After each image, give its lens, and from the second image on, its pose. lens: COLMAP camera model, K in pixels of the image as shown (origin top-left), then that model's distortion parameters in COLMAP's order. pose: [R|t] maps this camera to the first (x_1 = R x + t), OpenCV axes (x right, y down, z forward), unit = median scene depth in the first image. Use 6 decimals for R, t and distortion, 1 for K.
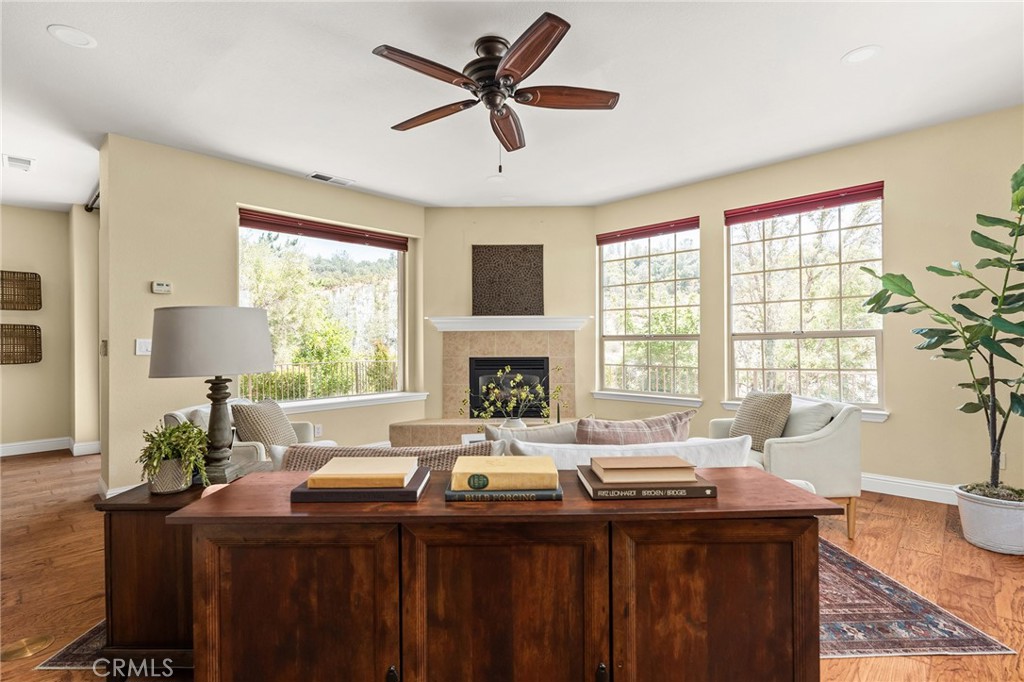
lens RADIAL K [[493.5, 0, 512.0], [0, 493.5, 341.0], [0, 0, 1]] dist [-0.001477, -0.000400]
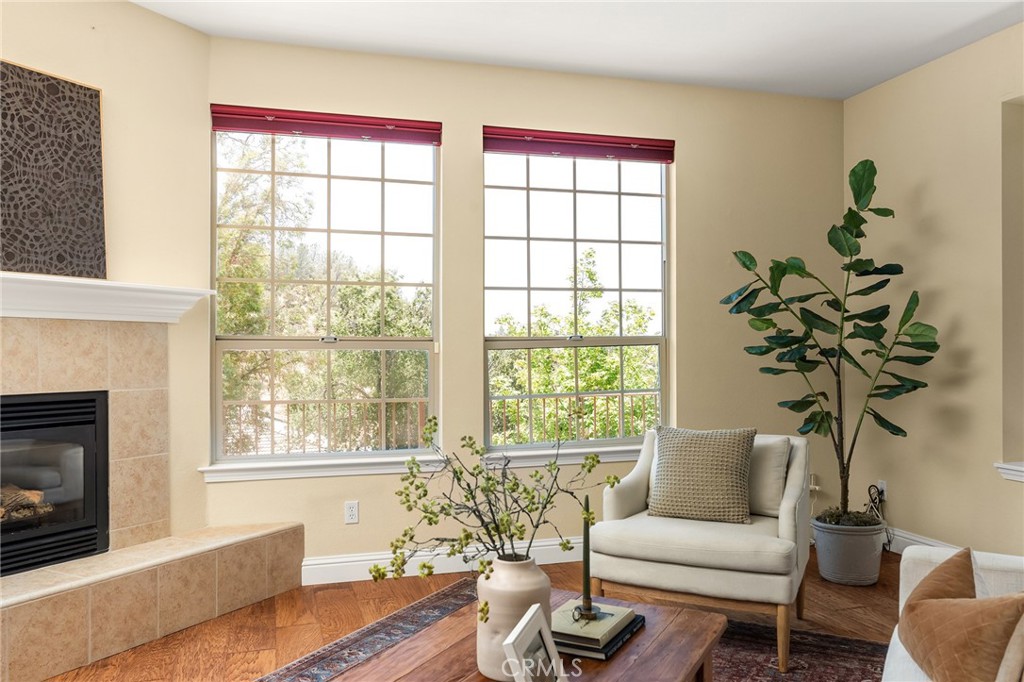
lens RADIAL K [[864.1, 0, 512.0], [0, 864.1, 341.0], [0, 0, 1]] dist [0.064334, 0.001211]
pose [[0.474974, 0.010780, 0.879934, -0.375667], [-0.009349, 0.999930, -0.007204, -0.003567], [-0.879950, -0.004805, 0.475041, 0.408891]]
